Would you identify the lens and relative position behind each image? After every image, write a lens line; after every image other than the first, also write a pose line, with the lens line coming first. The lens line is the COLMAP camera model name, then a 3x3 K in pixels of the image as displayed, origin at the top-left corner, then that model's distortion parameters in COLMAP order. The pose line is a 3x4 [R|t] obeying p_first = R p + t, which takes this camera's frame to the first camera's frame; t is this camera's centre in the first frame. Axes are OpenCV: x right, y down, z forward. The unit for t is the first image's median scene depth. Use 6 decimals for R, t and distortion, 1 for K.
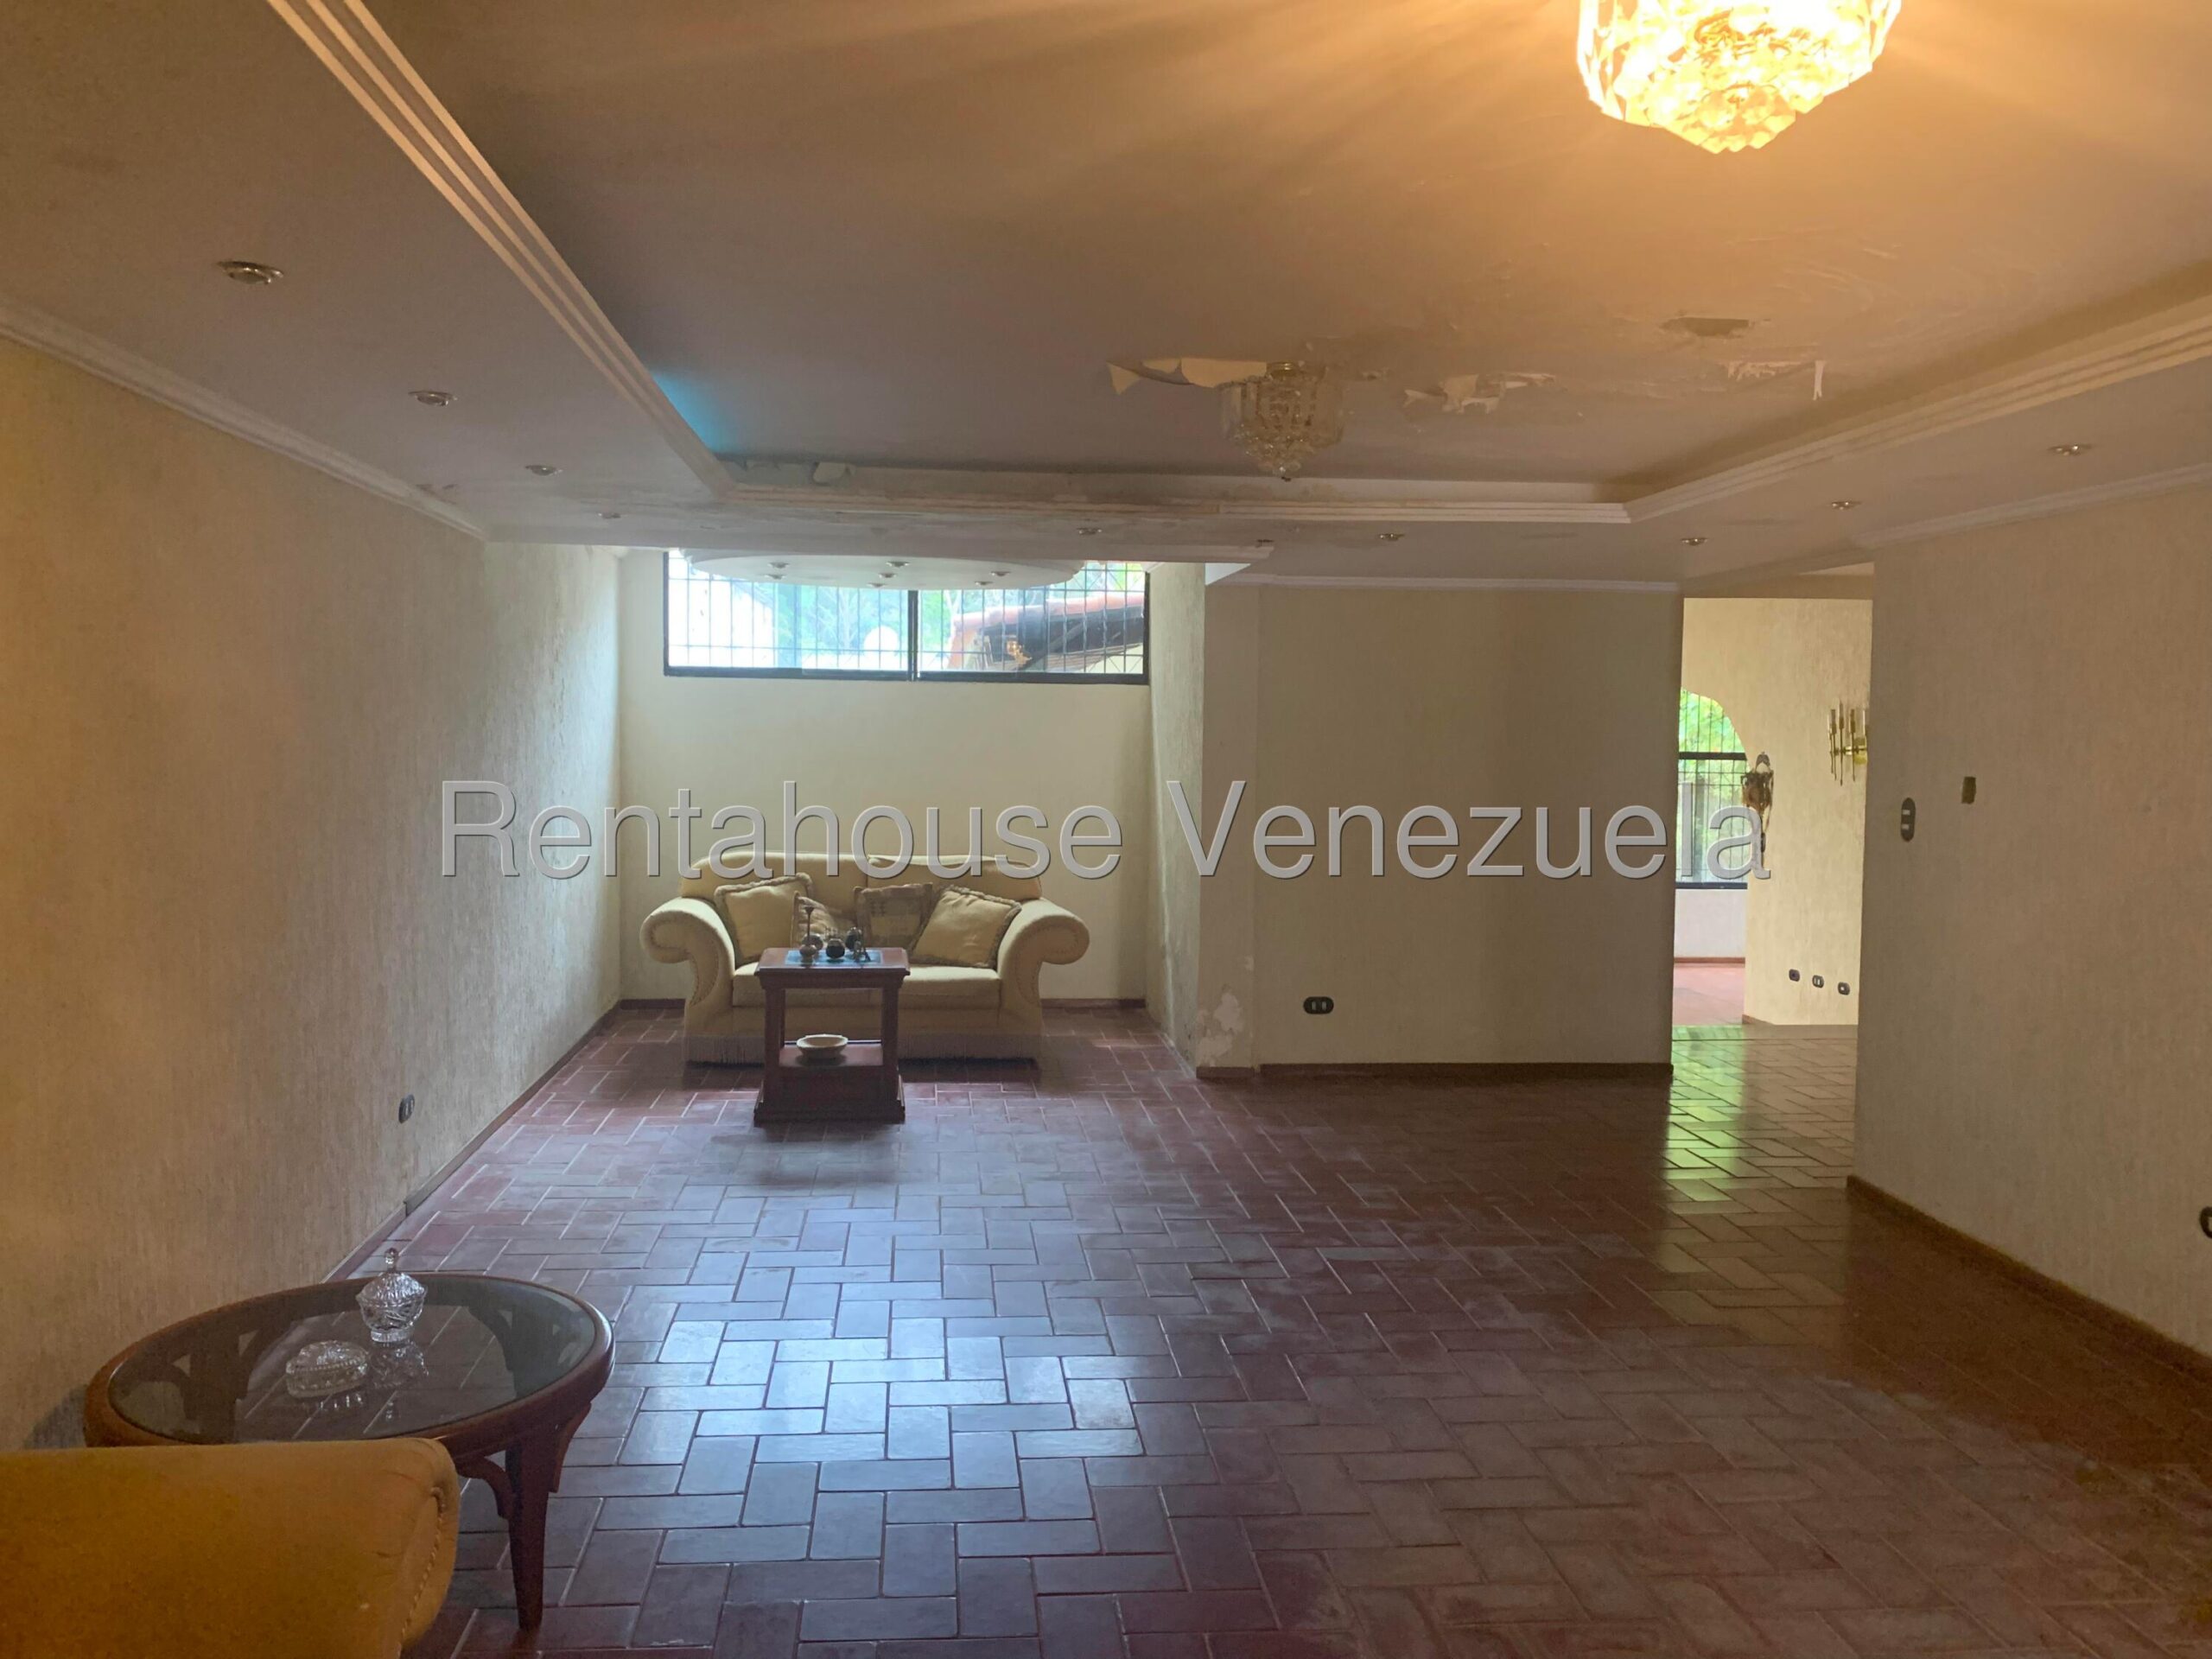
lens RADIAL K [[1678.1, 0, 1106.0], [0, 1678.1, 829.5], [0, 0, 1]] dist [0.173244, -0.279302]
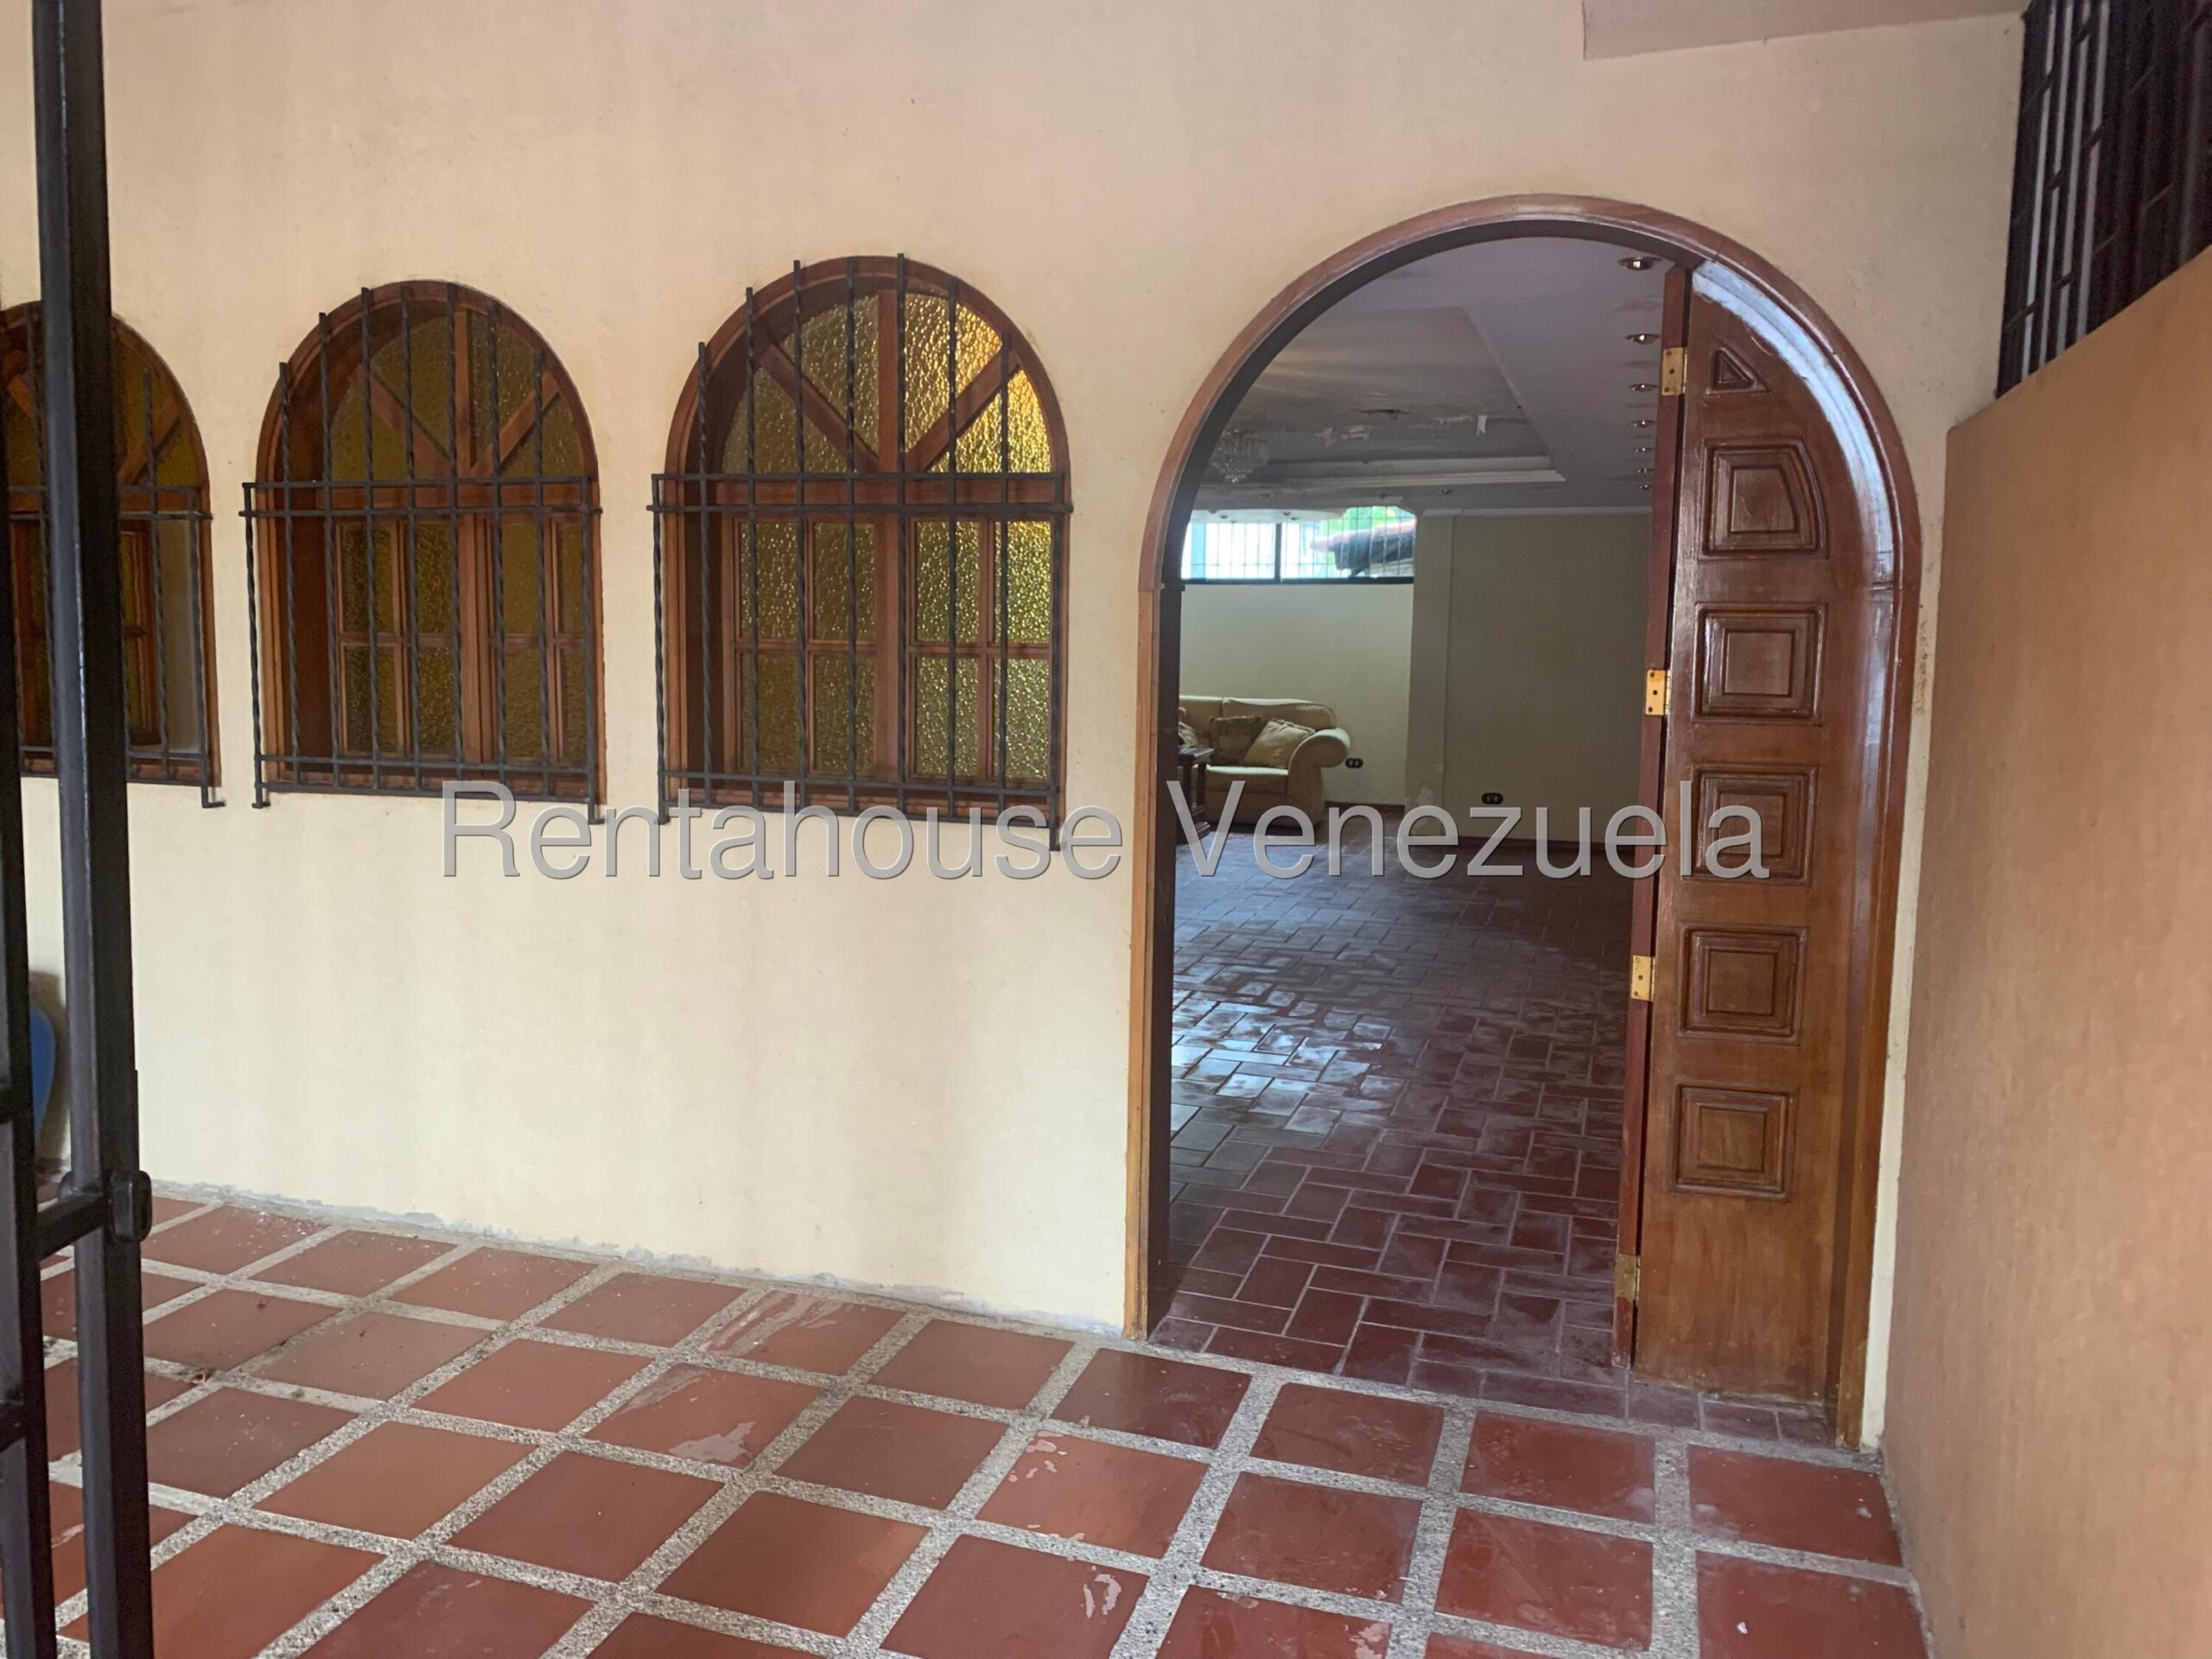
lens RADIAL K [[1678.1, 0, 1106.0], [0, 1678.1, 829.5], [0, 0, 1]] dist [0.173244, -0.279302]
pose [[0.915896, 0.045826, -0.398790, 0.410339], [-0.025043, 0.998050, 0.057173, 0.054183], [0.400633, -0.042377, 0.915258, -0.506674]]
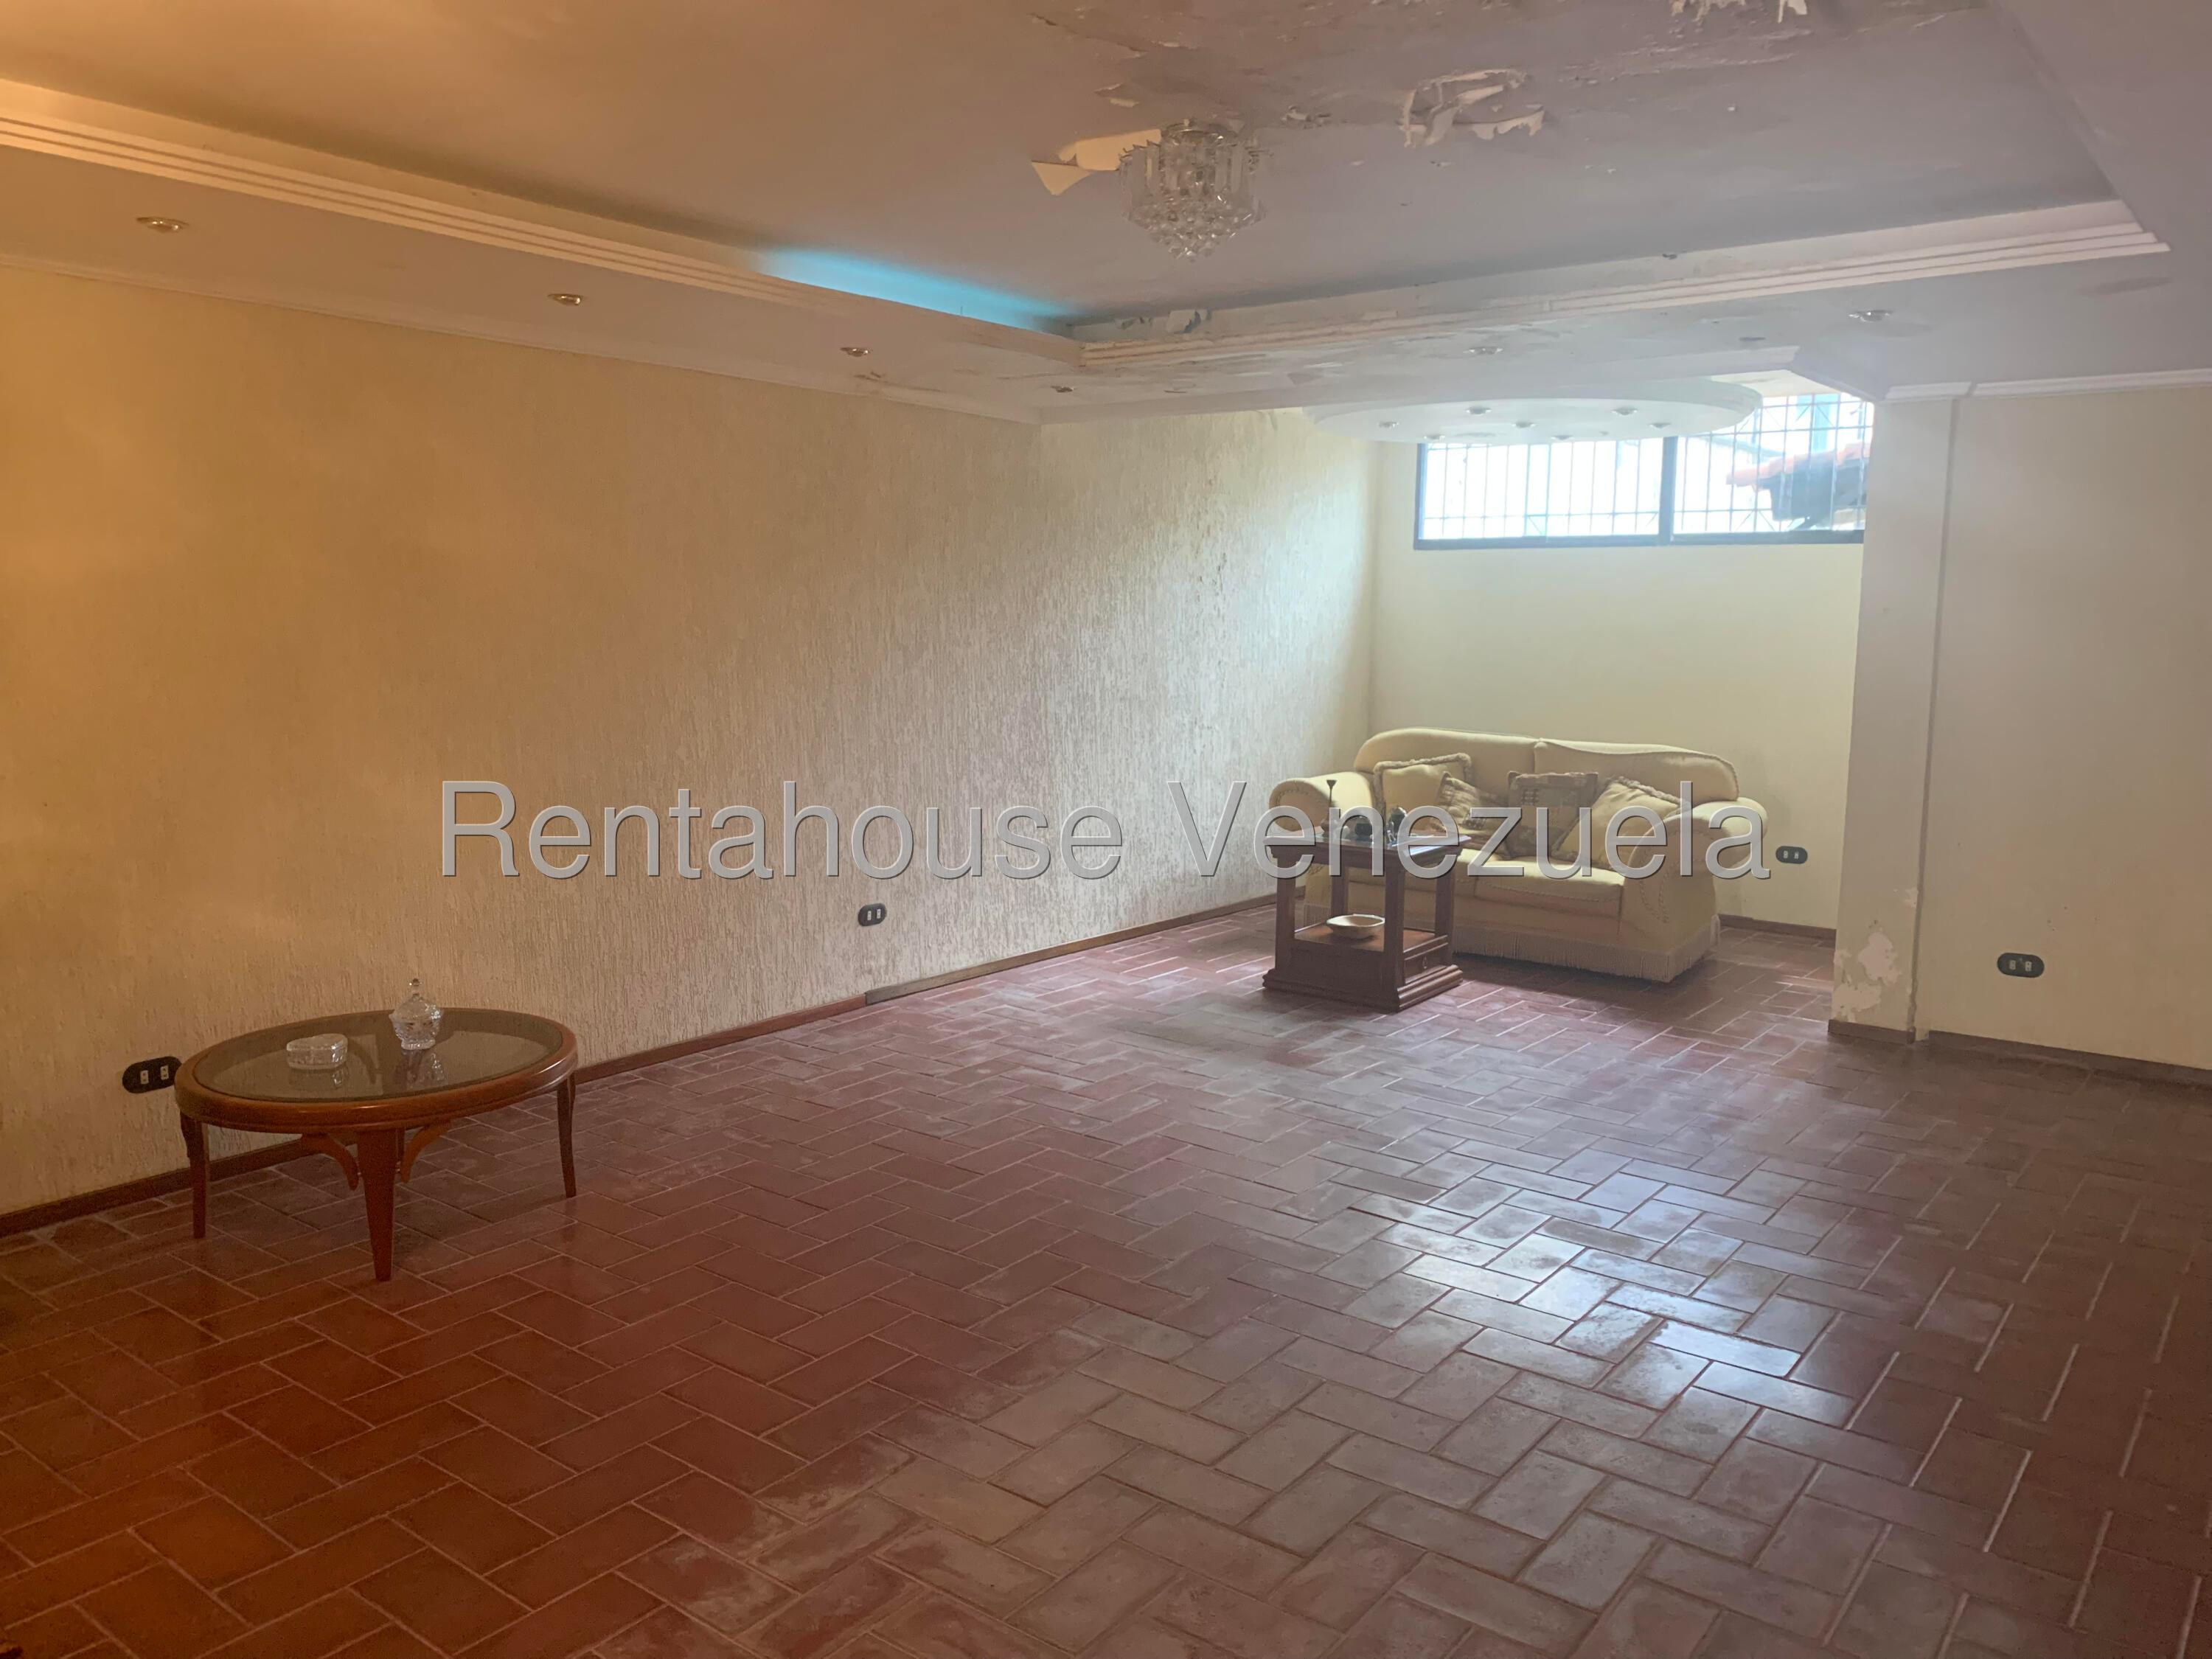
lens RADIAL K [[1688.3, 0, 1106.0], [0, 1688.3, 829.5], [0, 0, 1]] dist [0.050467, -0.036944]
pose [[0.725435, 0.083660, -0.683187, 0.340751], [-0.043296, 0.996166, 0.076013, 0.005112], [0.686927, -0.025564, 0.726276, 0.178828]]
